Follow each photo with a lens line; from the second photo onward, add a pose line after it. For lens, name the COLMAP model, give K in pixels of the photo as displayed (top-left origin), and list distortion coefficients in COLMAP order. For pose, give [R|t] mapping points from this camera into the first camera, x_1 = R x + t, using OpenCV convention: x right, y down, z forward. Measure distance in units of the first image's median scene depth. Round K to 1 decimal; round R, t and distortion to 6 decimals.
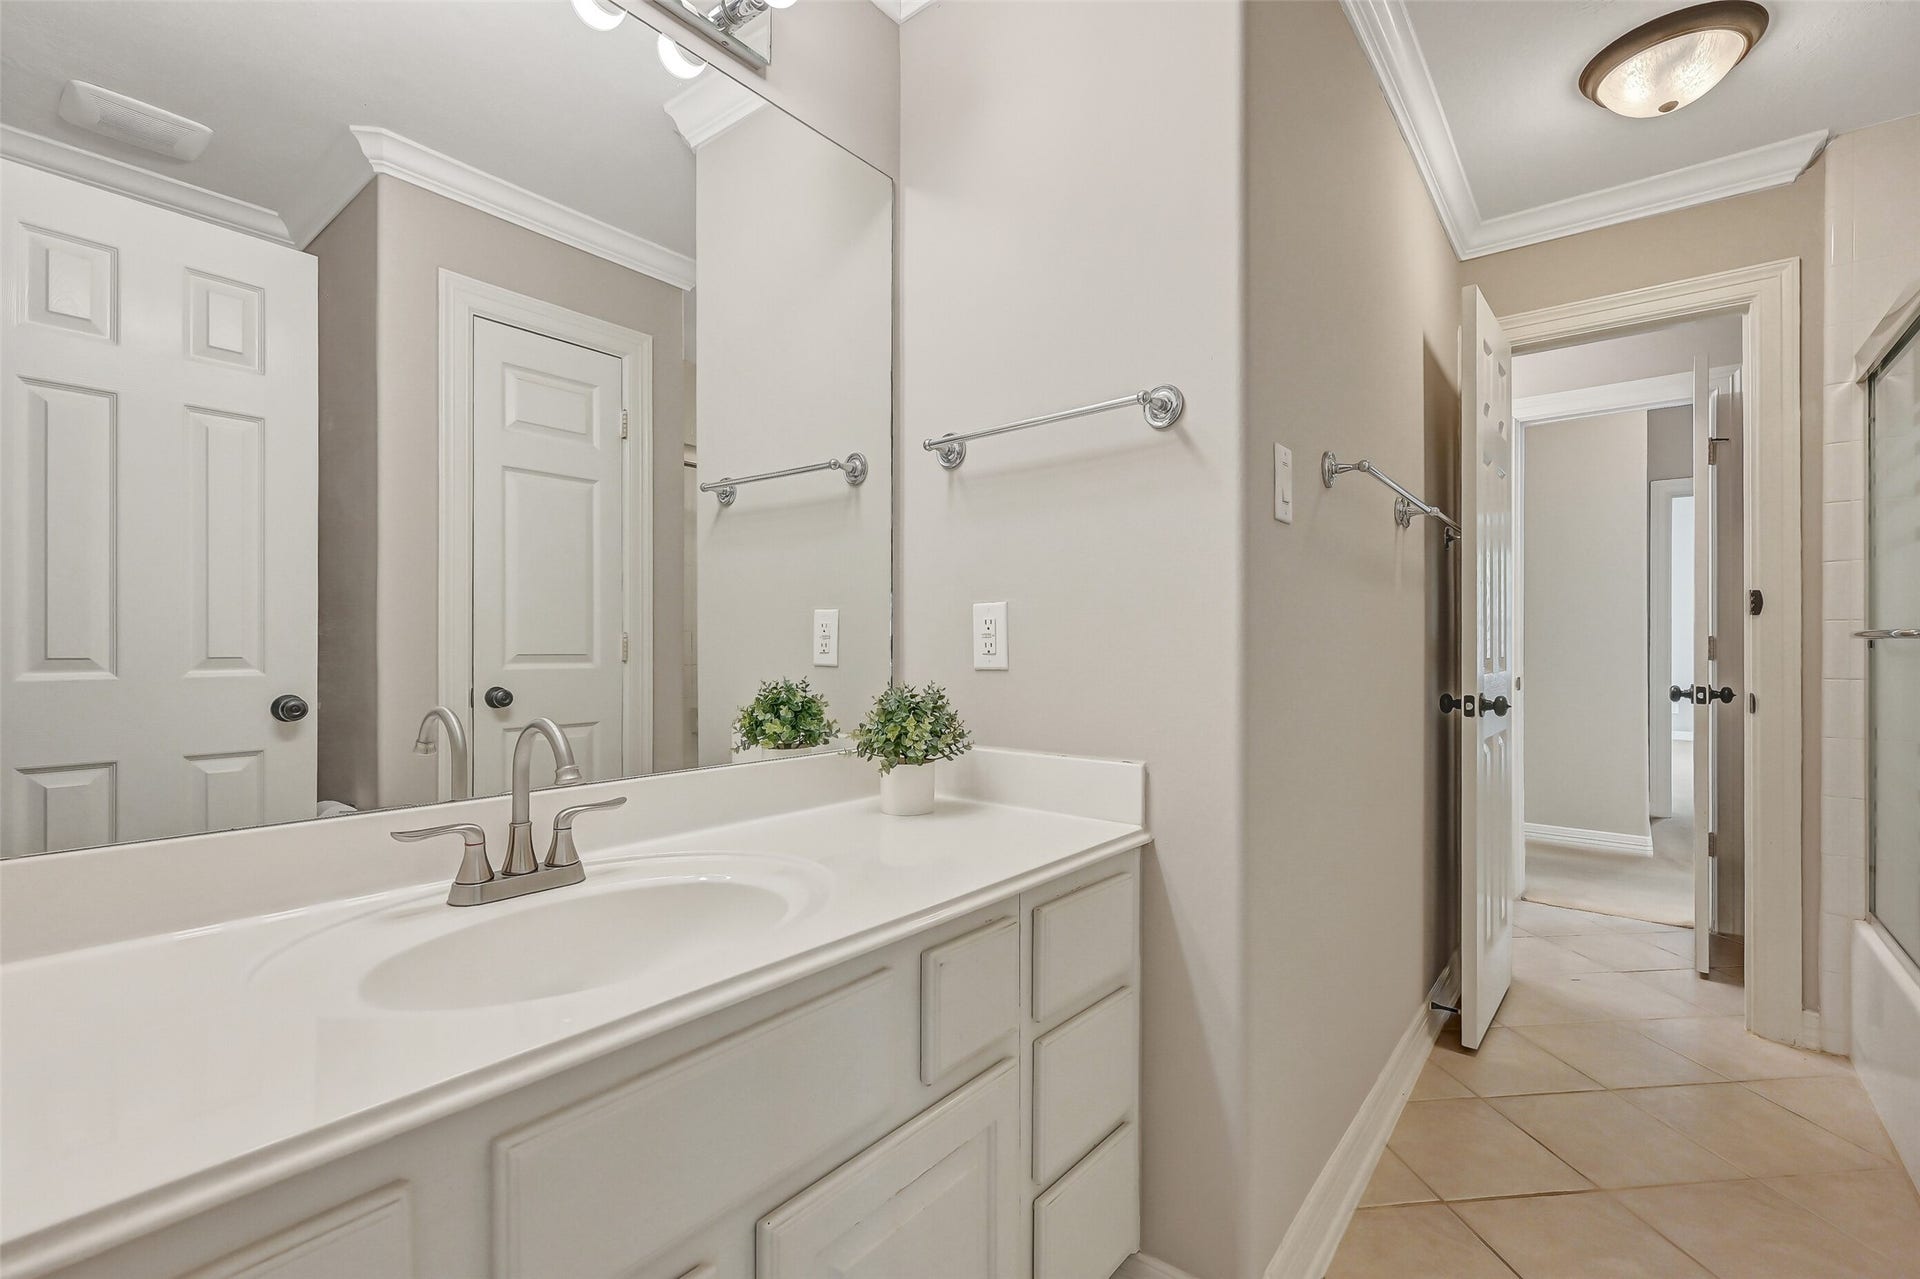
lens RADIAL K [[853.1, 0, 953.2], [0, 853.1, 642.0], [0, 0, 1]] dist [0.002173, -0.002331]
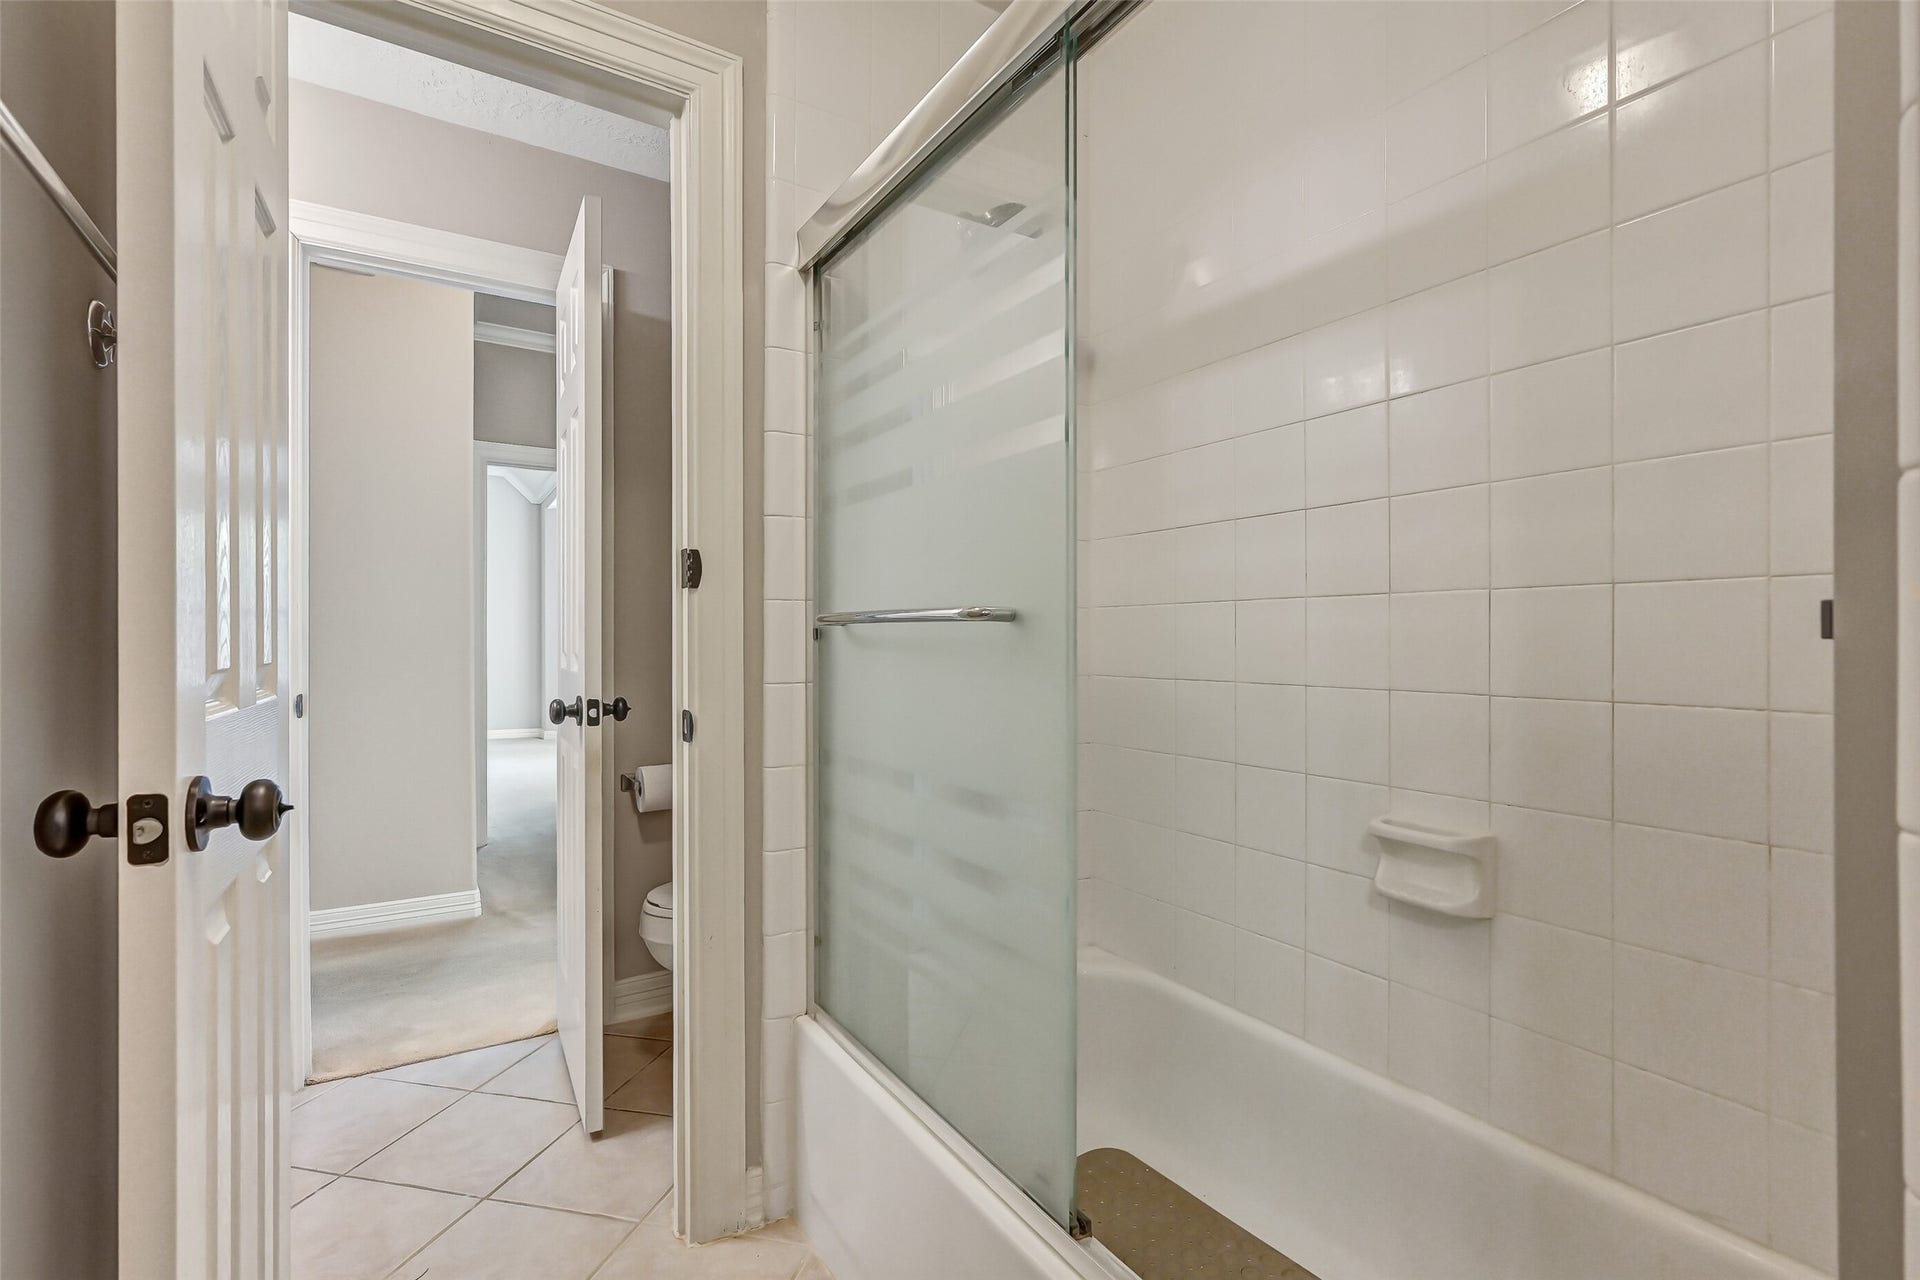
lens RADIAL K [[853.1, 0, 954.1], [0, 853.1, 641.1], [0, 0, 1]] dist [0.002173, -0.002331]
pose [[0.319938, 0.000422, 0.947438, 0.405752], [-0.000968, 1.000000, -0.000119, 0.008332], [-0.947438, -0.000879, 0.319939, 0.626588]]
